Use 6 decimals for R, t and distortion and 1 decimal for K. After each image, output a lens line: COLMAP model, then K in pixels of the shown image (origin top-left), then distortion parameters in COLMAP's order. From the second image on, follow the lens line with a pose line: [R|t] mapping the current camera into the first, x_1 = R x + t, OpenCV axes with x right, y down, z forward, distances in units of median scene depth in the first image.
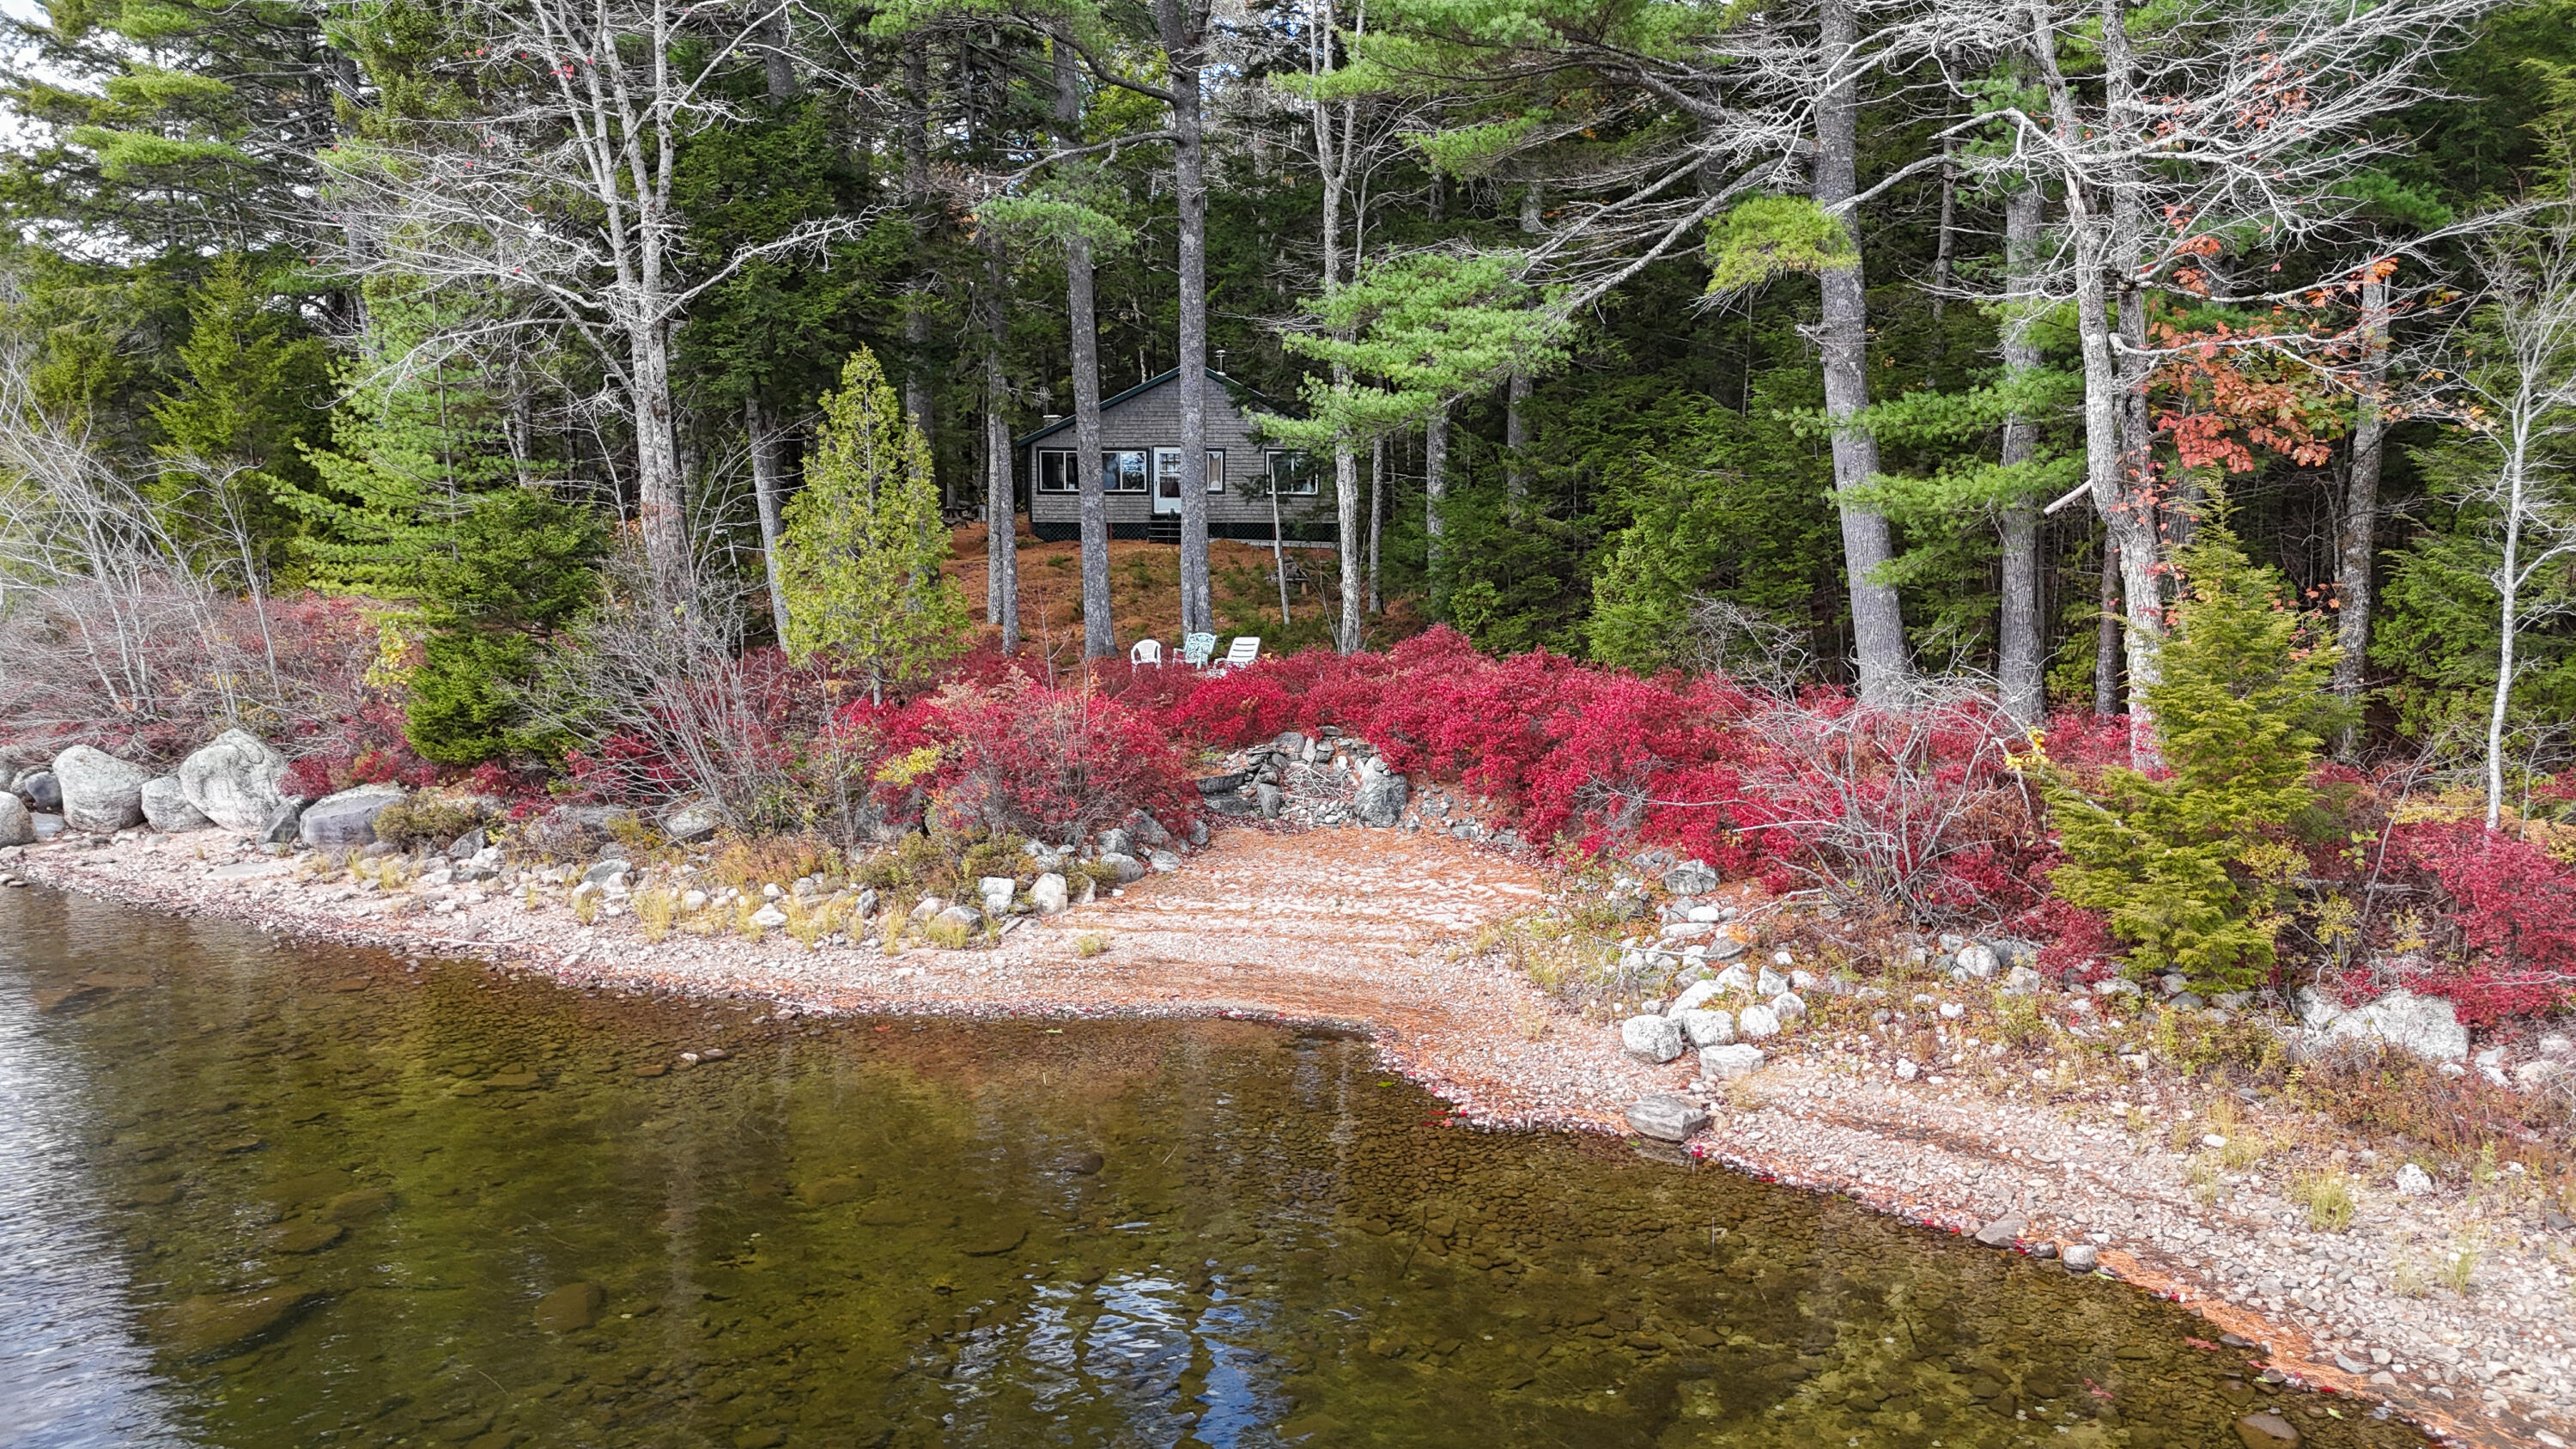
lens RADIAL K [[1909.7, 0, 1294.1], [0, 1909.7, 691.7], [0, 0, 1]] dist [0.105306, -0.076186]
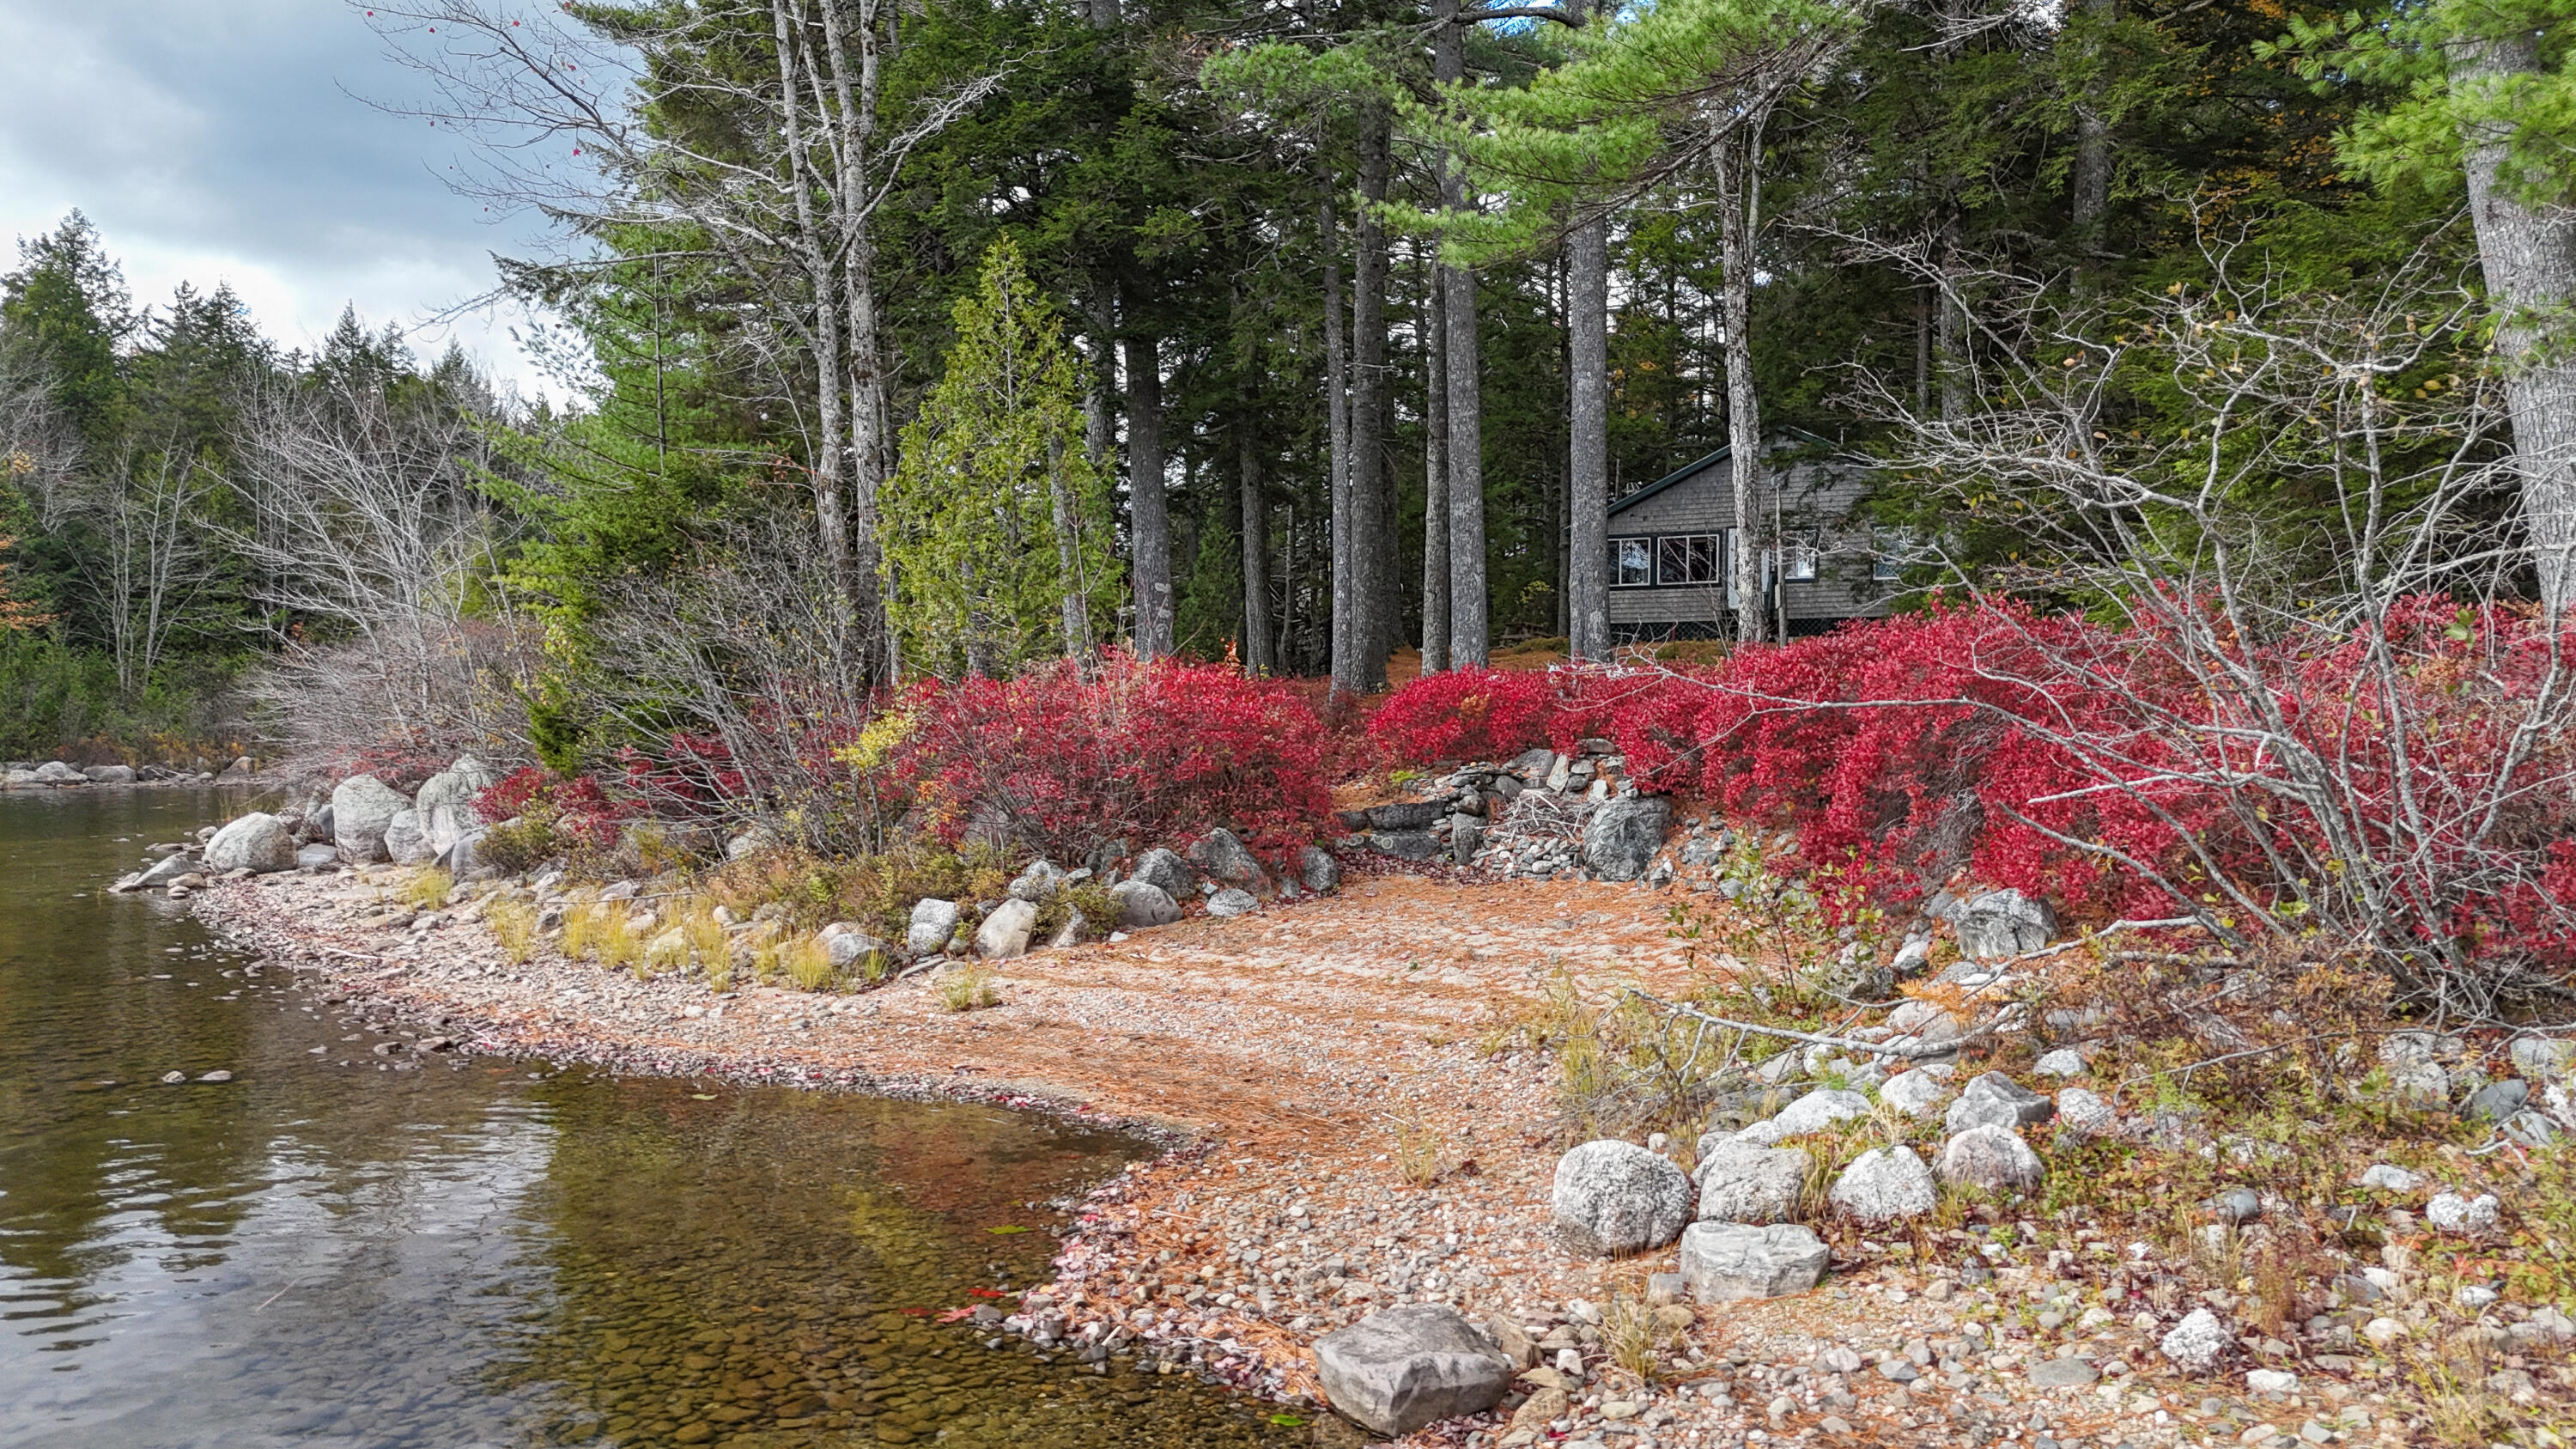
lens RADIAL K [[1909.7, 0, 1294.1], [0, 1909.7, 691.7], [0, 0, 1]] dist [0.105306, -0.076186]
pose [[0.909564, -0.004690, -0.415538, 0.206912], [-0.045252, 0.992872, -0.110256, 0.083248], [0.413094, 0.119089, 0.902868, 0.398534]]
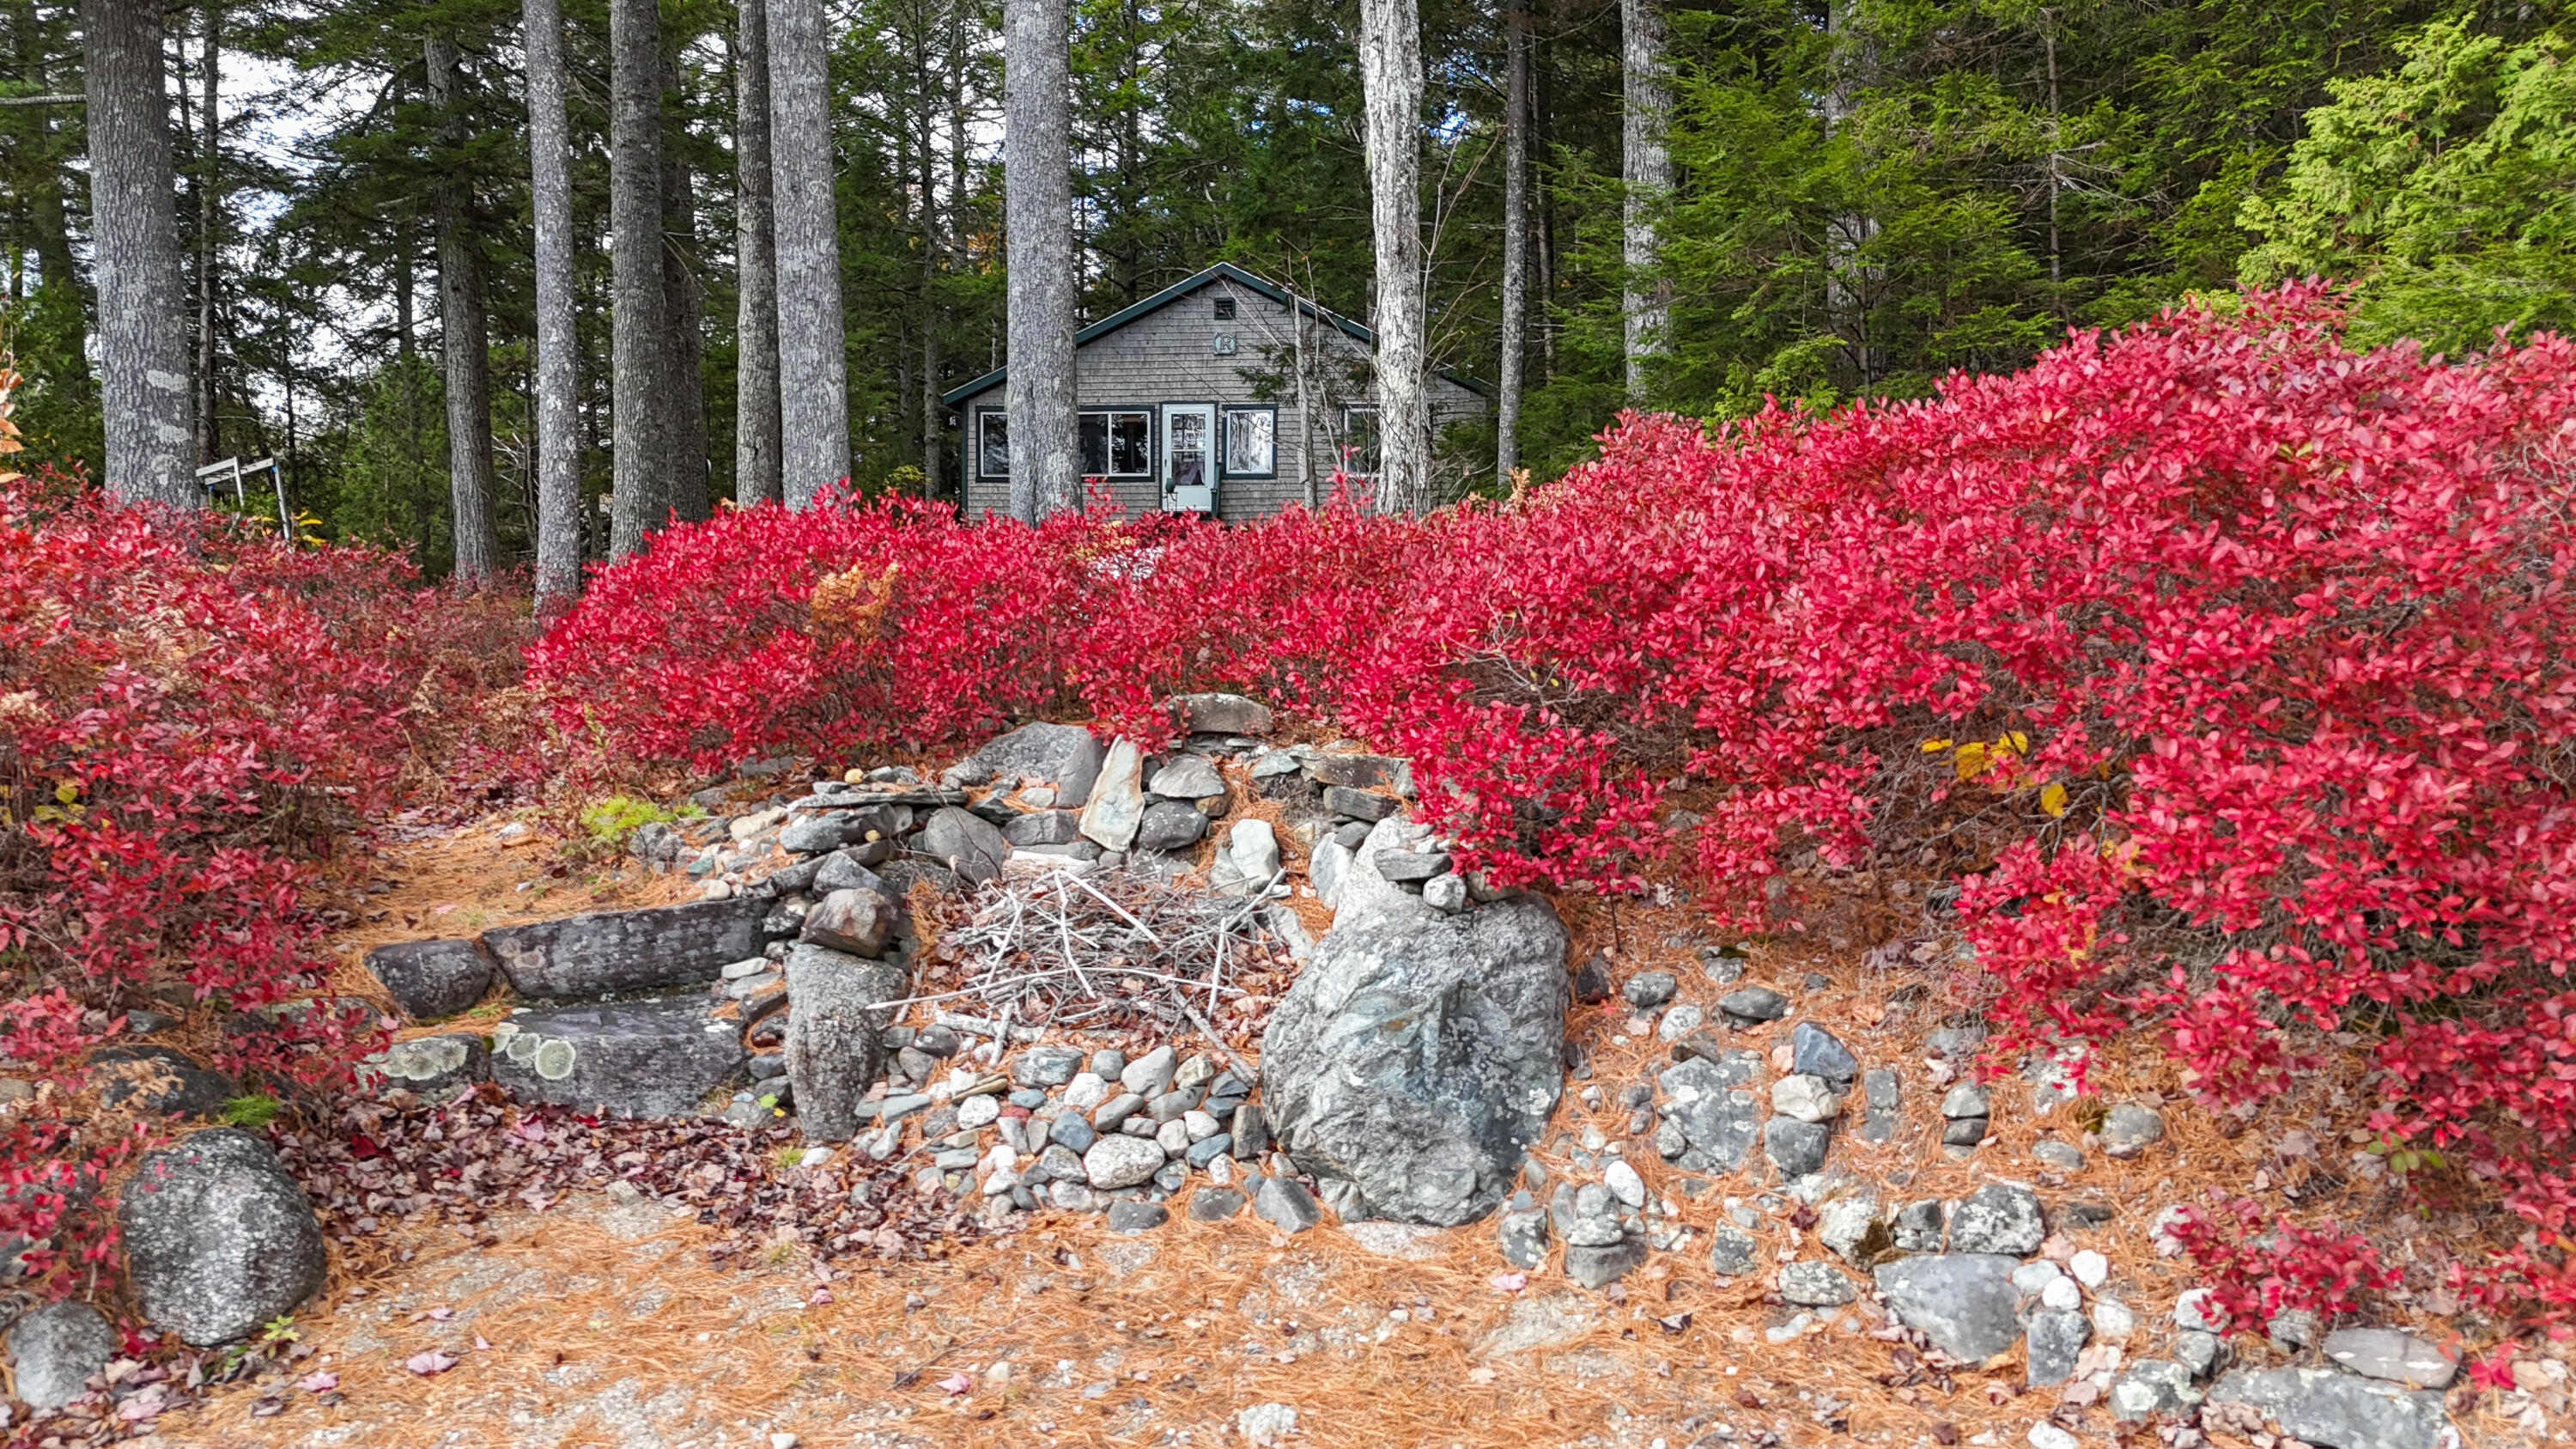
lens RADIAL K [[1909.7, 0, 1294.1], [0, 1909.7, 691.7], [0, 0, 1]] dist [0.105306, -0.076186]
pose [[0.996169, 0.000594, -0.087447, 0.050420], [-0.008237, 0.996168, -0.087074, 0.039796], [0.087060, 0.087461, 0.992356, 0.830457]]
